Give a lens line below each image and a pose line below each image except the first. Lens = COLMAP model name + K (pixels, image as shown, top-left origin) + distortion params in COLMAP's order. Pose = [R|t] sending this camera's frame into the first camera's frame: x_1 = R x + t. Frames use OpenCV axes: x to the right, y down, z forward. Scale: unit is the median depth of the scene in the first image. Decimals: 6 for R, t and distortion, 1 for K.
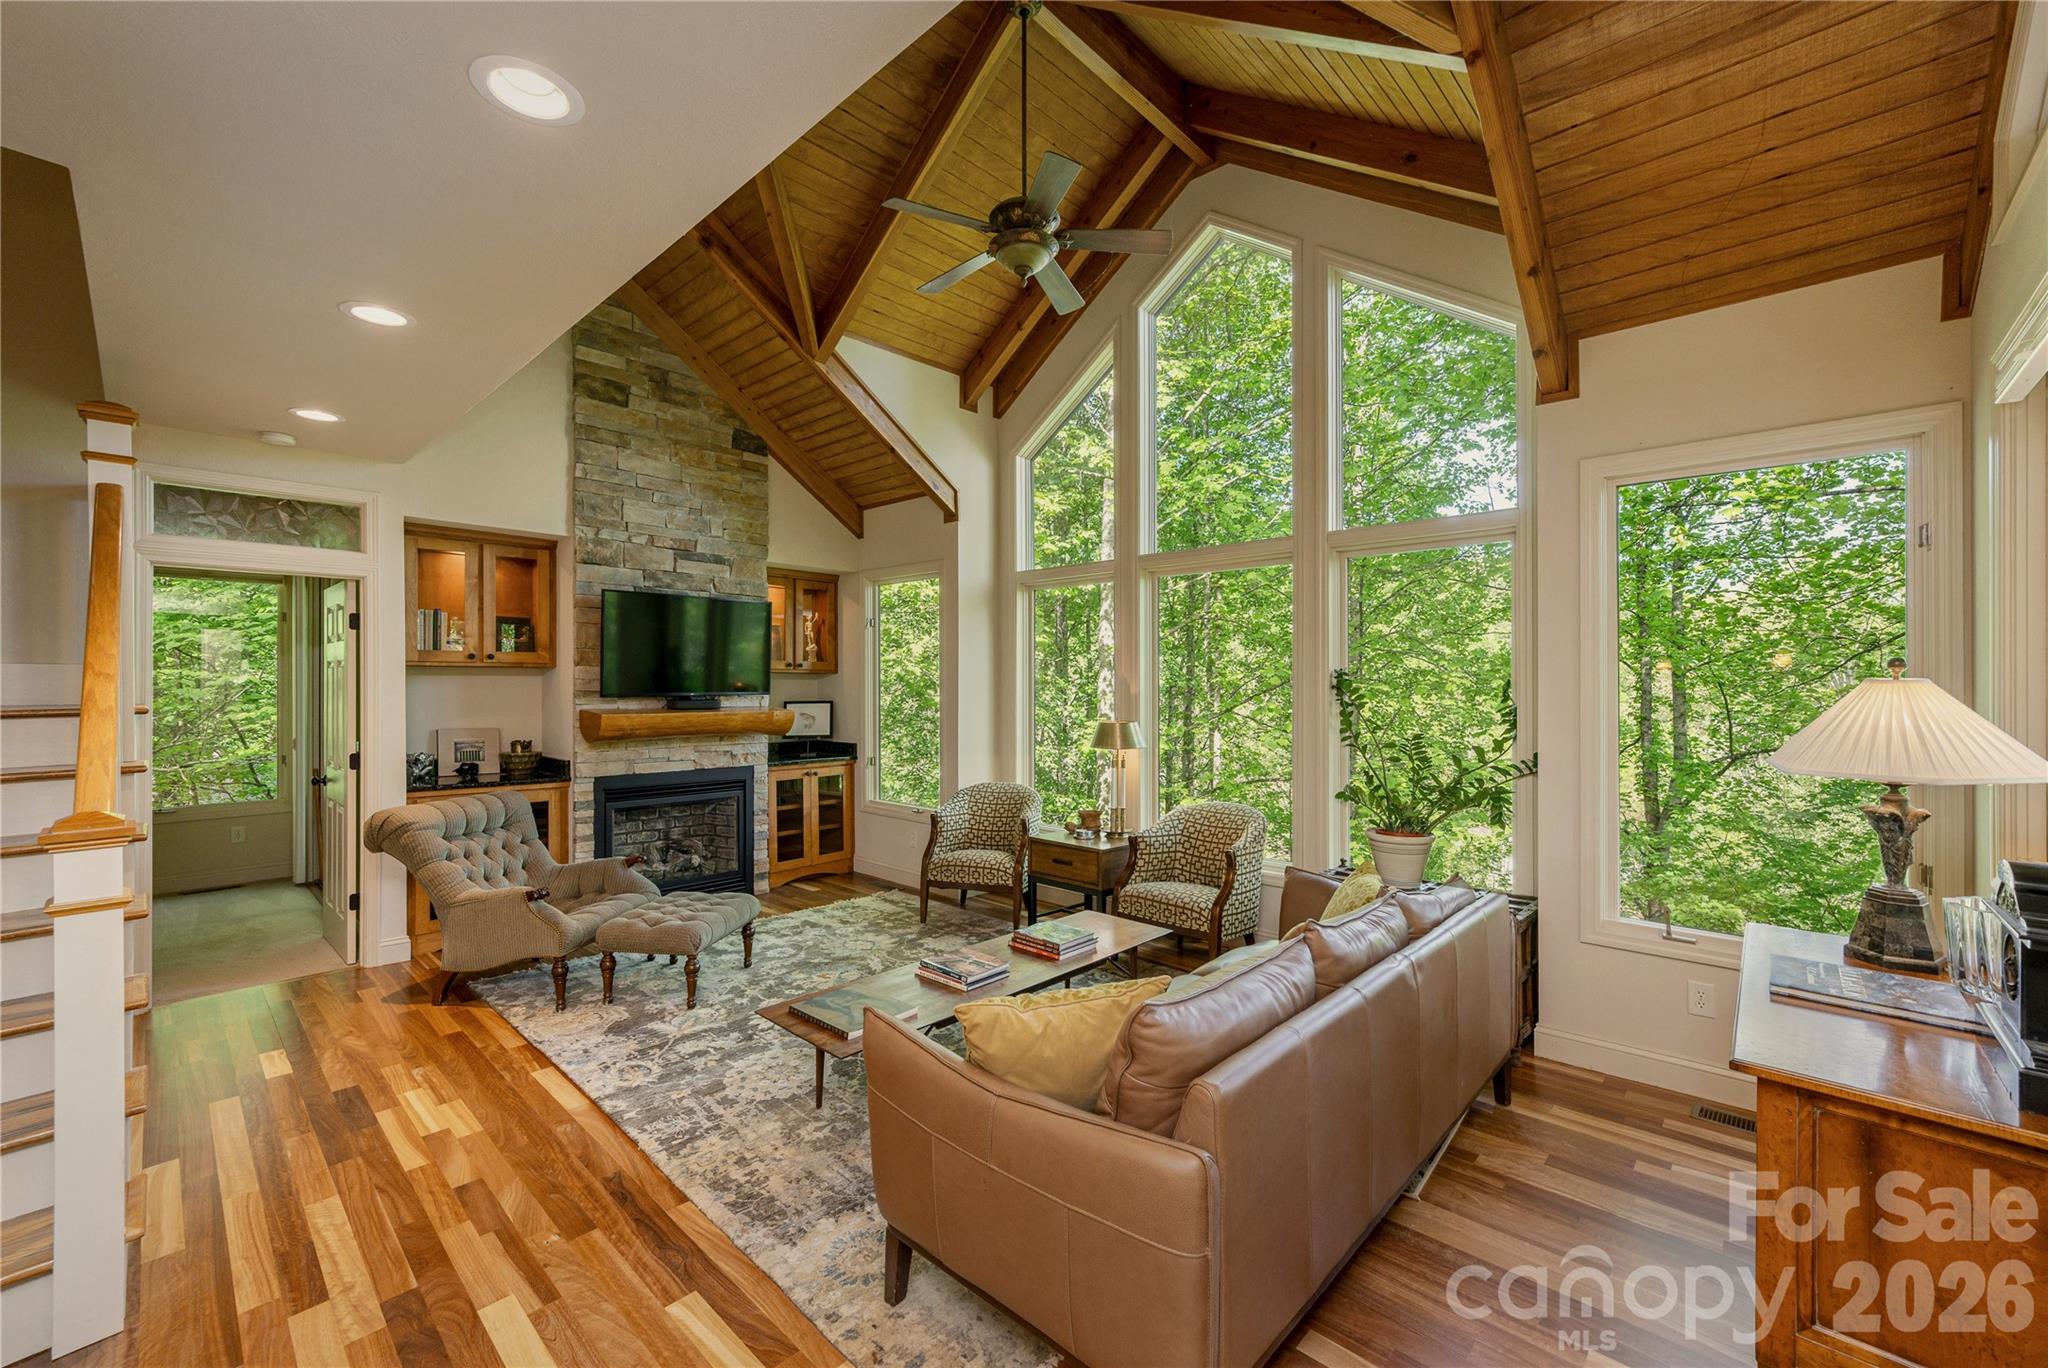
lens RADIAL K [[810.7, 0, 1042.3], [0, 810.7, 679.5], [0, 0, 1]] dist [0.001317, 0.000260]
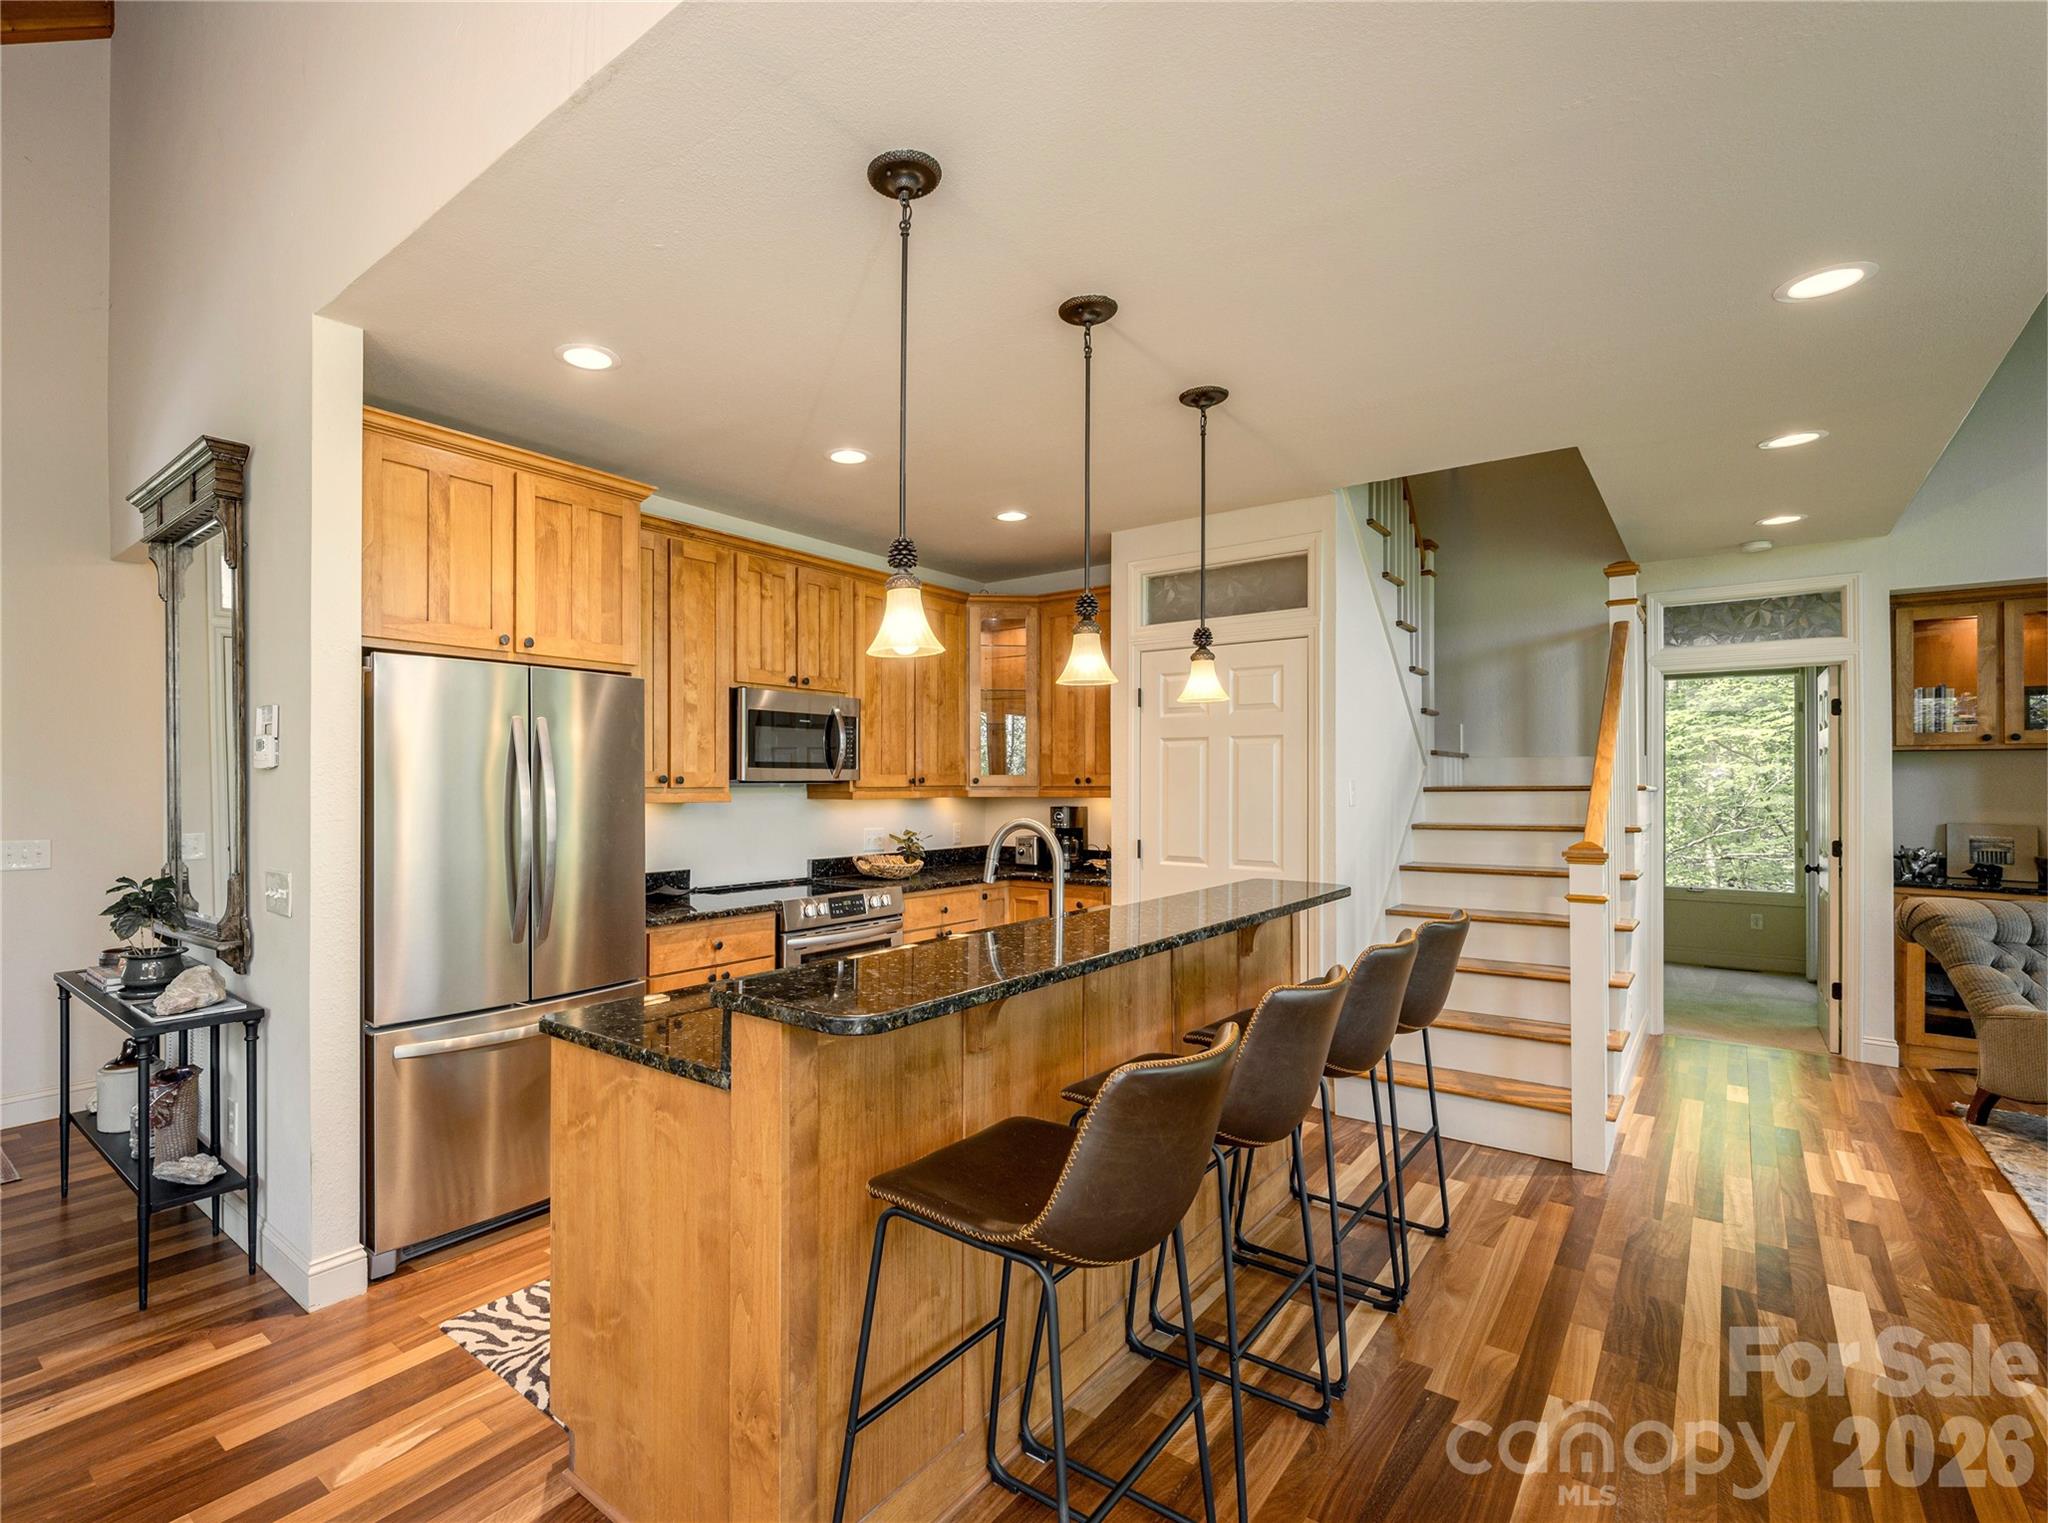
lens RADIAL K [[984.5, 0, 890.7], [0, 984.5, 786.9], [0, 0, 1]] dist [-0.020919, 0.006936]
pose [[0.024326, 0.004019, -0.999696, 0.253947], [0.001702, 0.999990, 0.004062, 0.016057], [0.999703, -0.001801, 0.024319, -0.149353]]
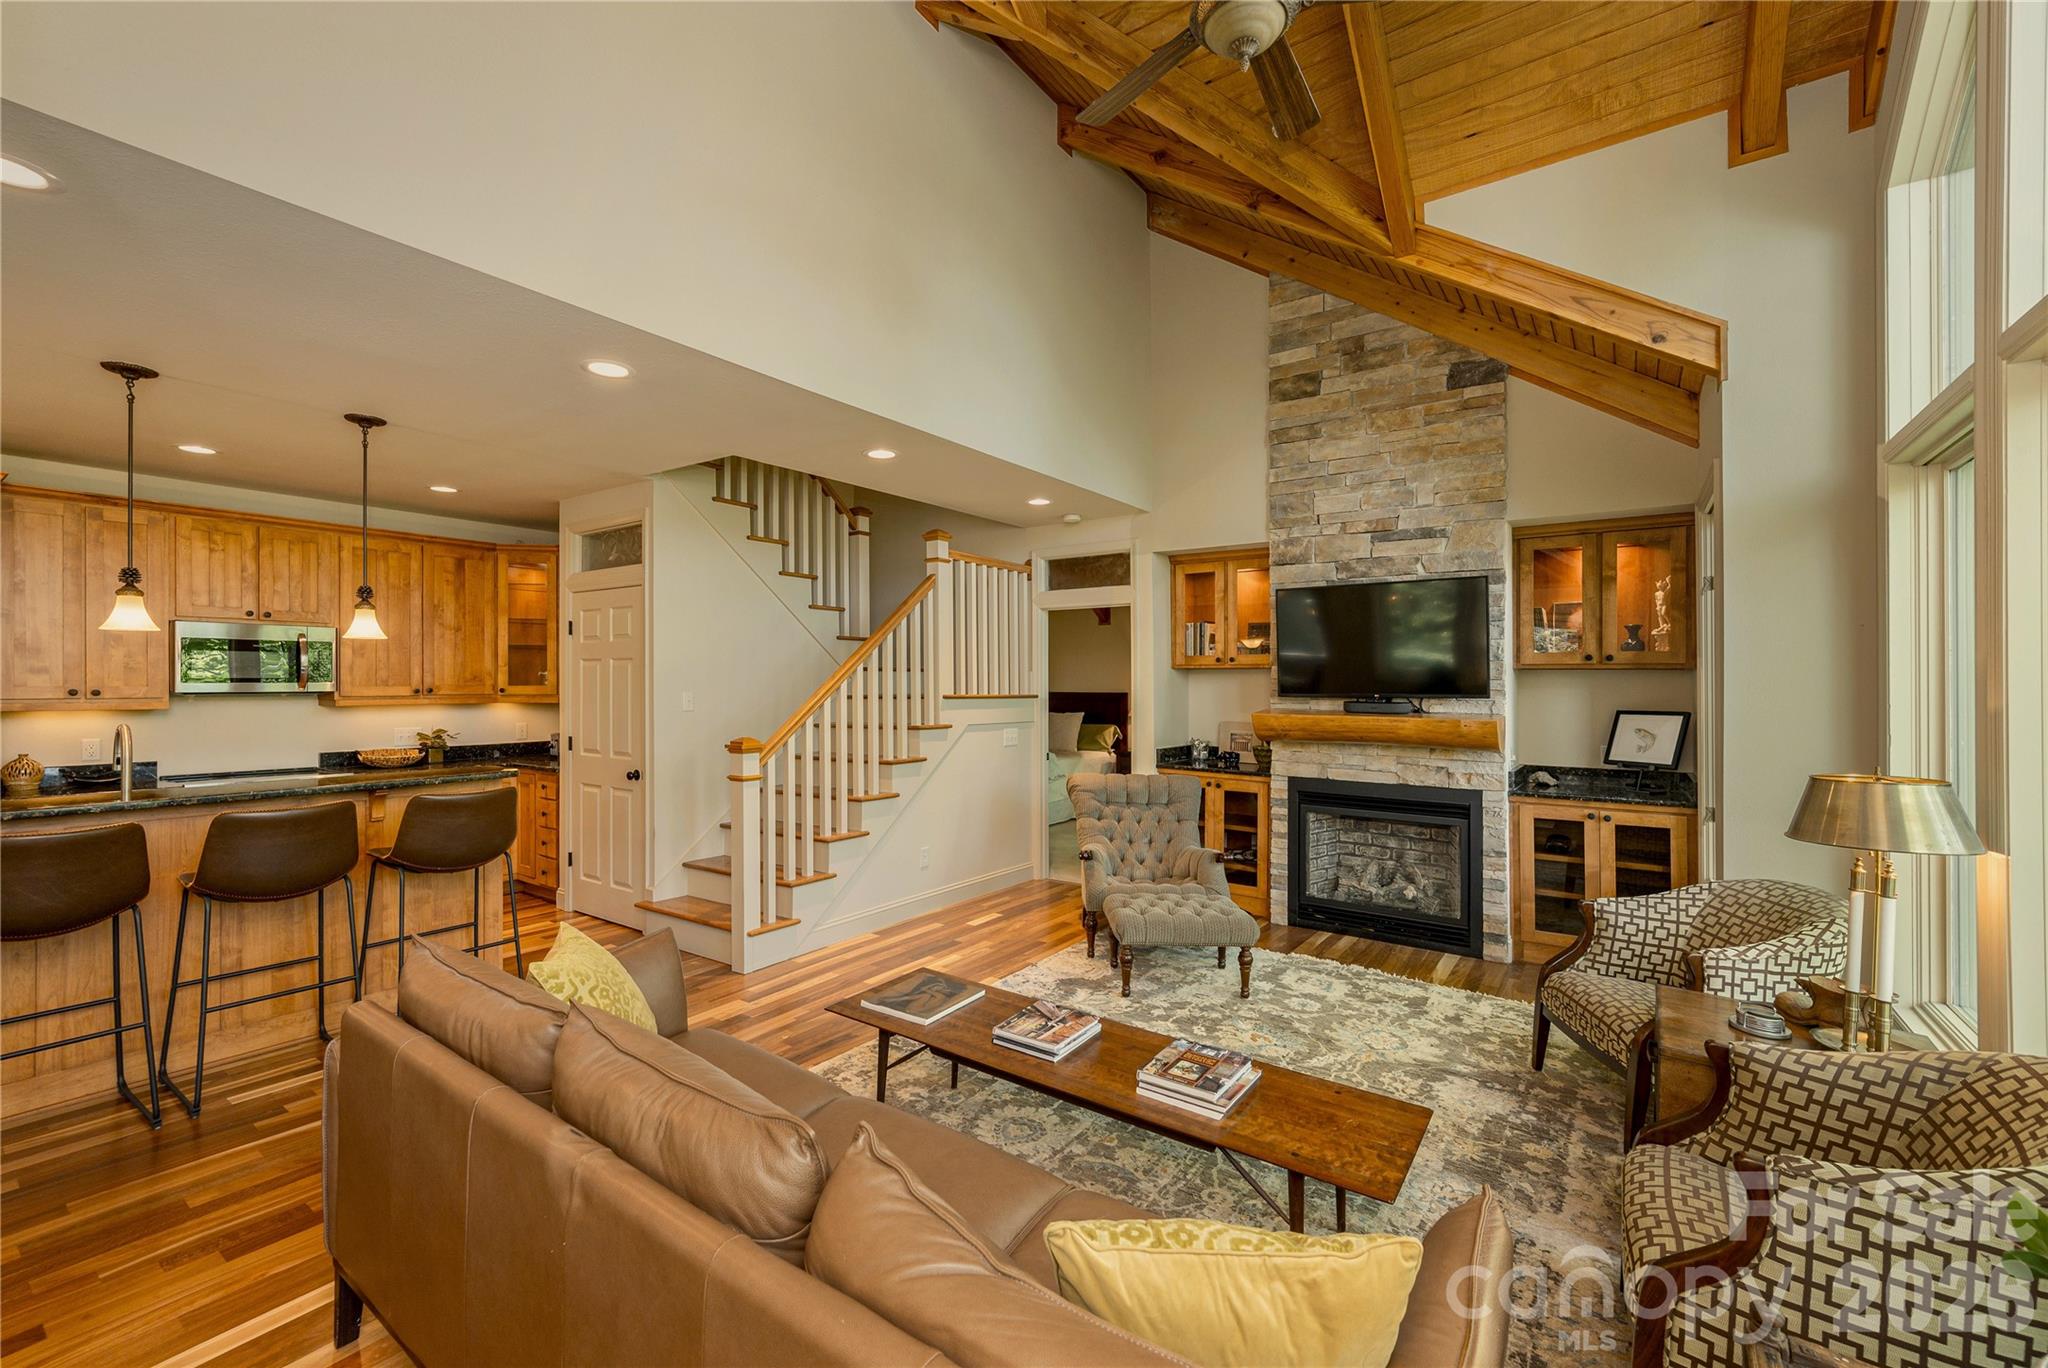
lens RADIAL K [[872.3, 0, 1015.6], [0, 872.3, 679.9], [0, 0, 1]] dist [0.004950, 0.000132]
pose [[0.114473, -0.003123, -0.993421, 0.471056], [0.000434, 0.999995, -0.003094, 0.004081], [0.993426, -0.000077, 0.114474, 0.526191]]
